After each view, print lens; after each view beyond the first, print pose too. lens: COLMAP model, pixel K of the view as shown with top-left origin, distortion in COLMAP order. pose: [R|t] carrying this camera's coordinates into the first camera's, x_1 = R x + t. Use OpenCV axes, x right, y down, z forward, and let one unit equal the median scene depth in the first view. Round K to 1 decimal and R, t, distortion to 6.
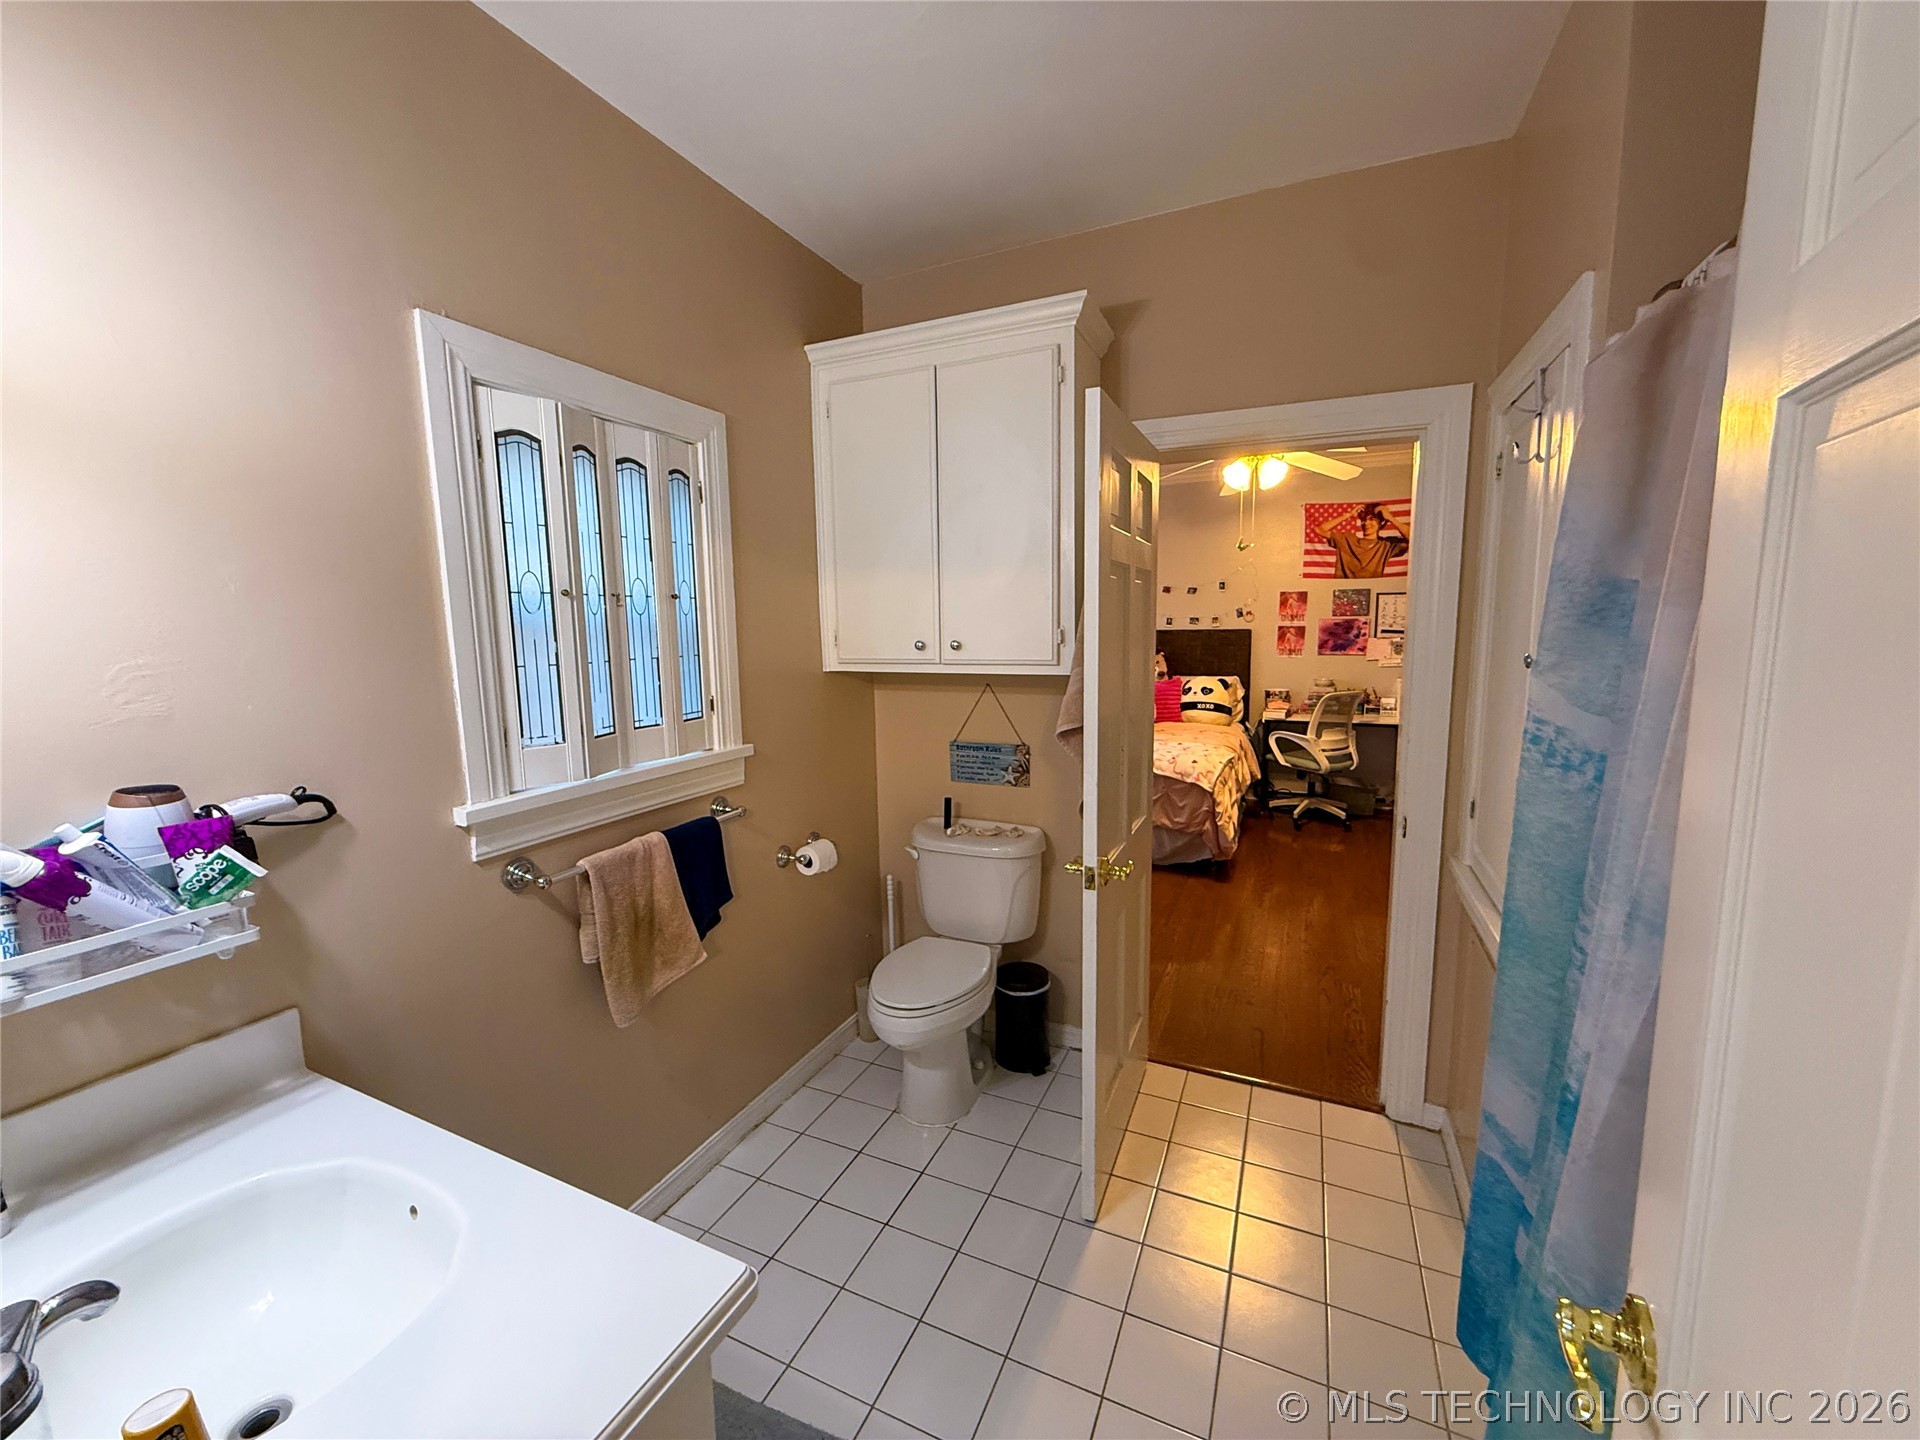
lens RADIAL K [[762.4, 0, 959.3], [0, 762.4, 718.5], [0, 0, 1]] dist [-0.002579, -0.000601]
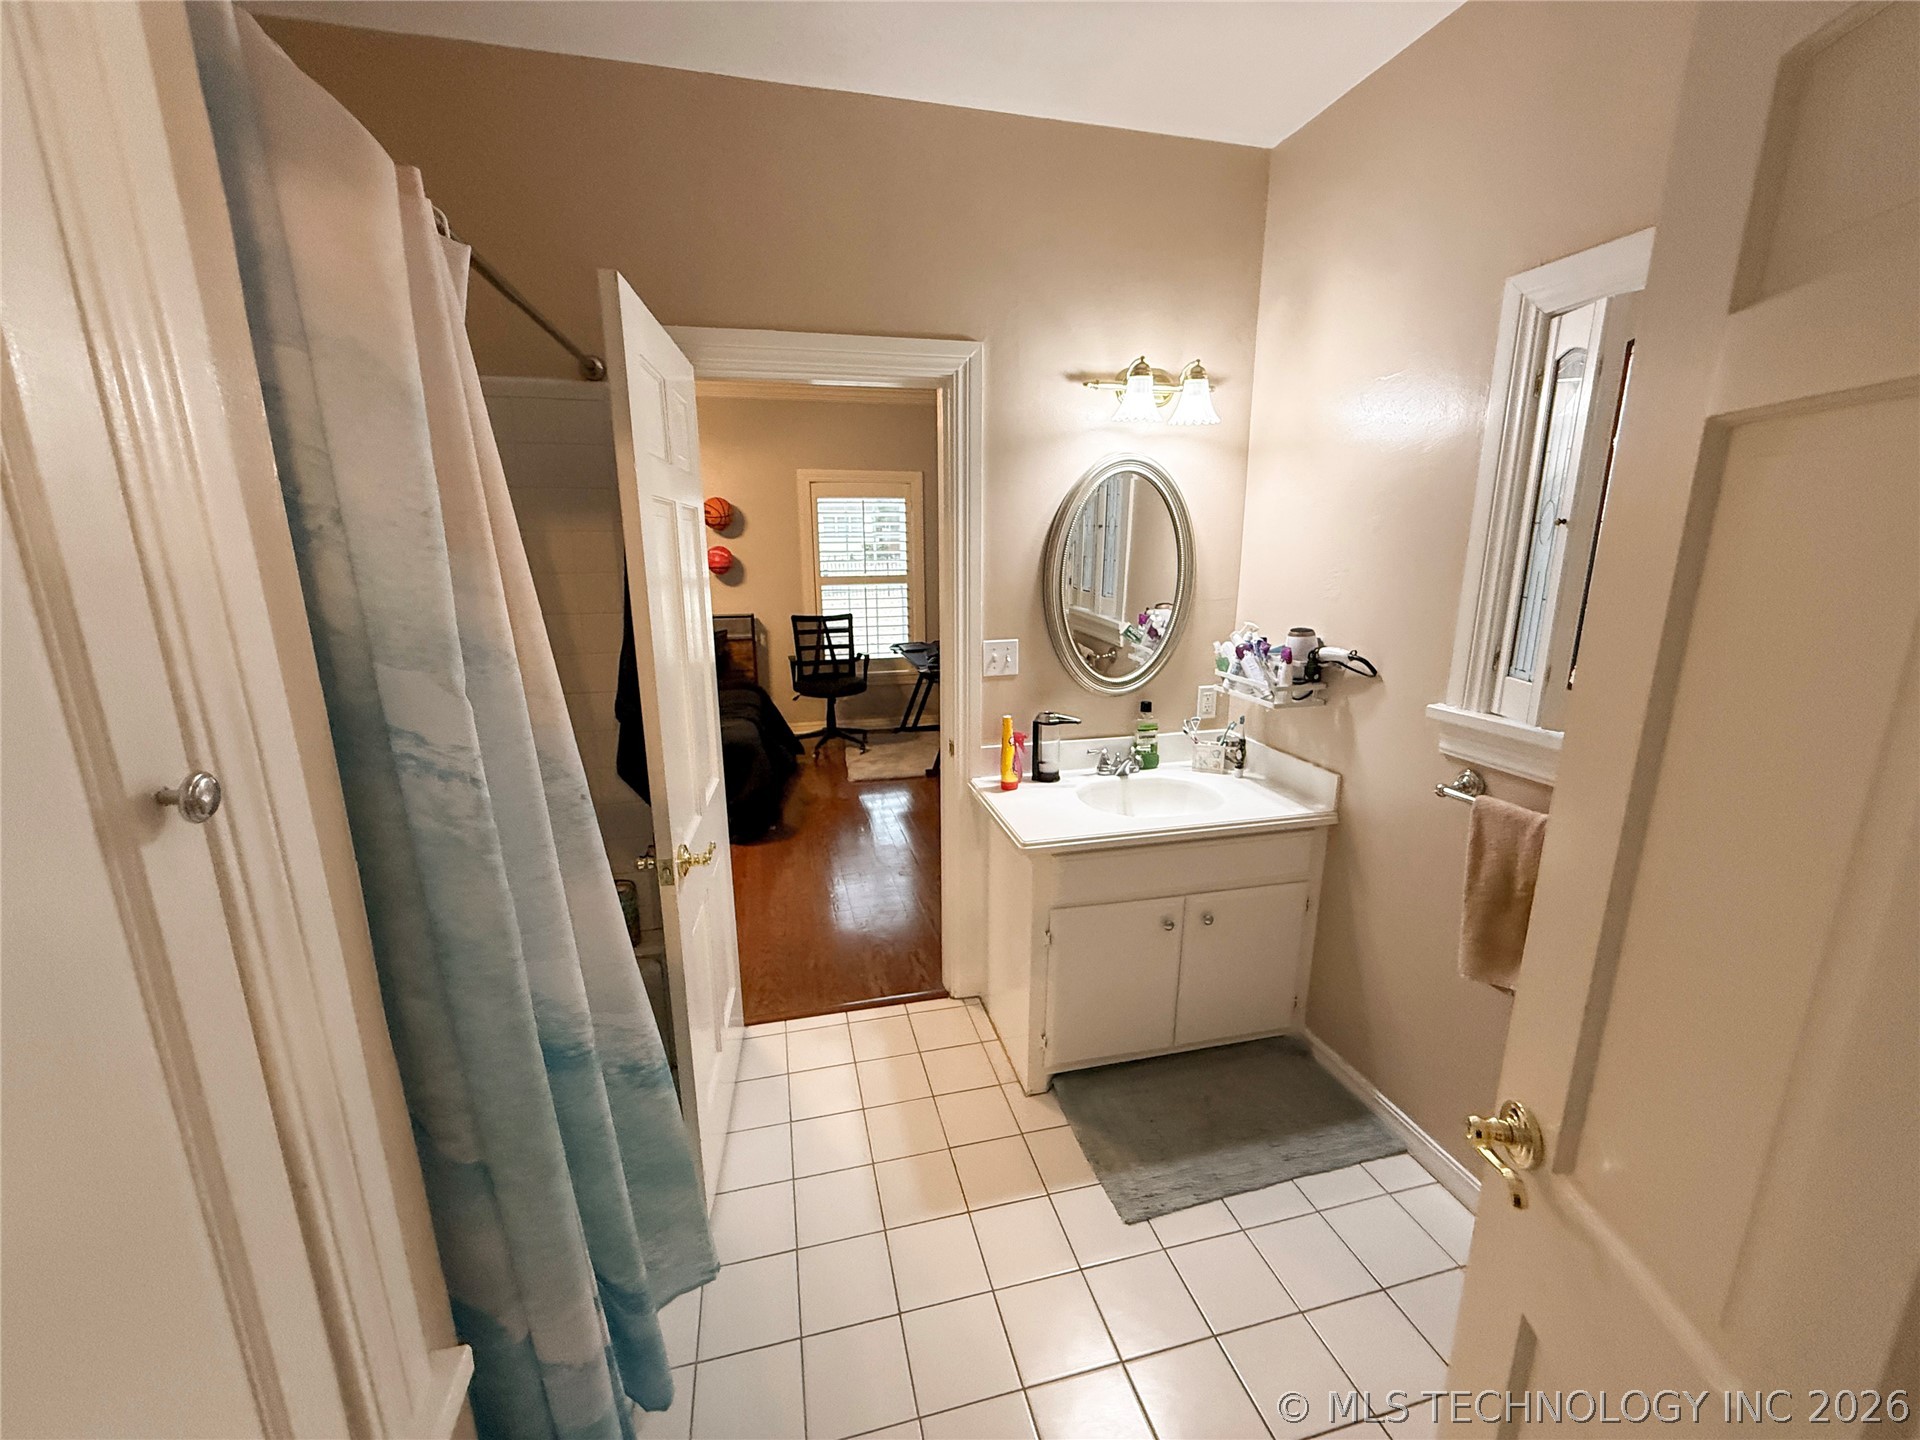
lens RADIAL K [[762.4, 0, 961.2], [0, 762.4, 724.1], [0, 0, 1]] dist [-0.002579, -0.000601]
pose [[-0.782667, 0.165277, -0.600096, 0.703024], [-0.056861, 0.941086, 0.333352, -0.221586], [0.619838, 0.295026, -0.727160, 1.423946]]
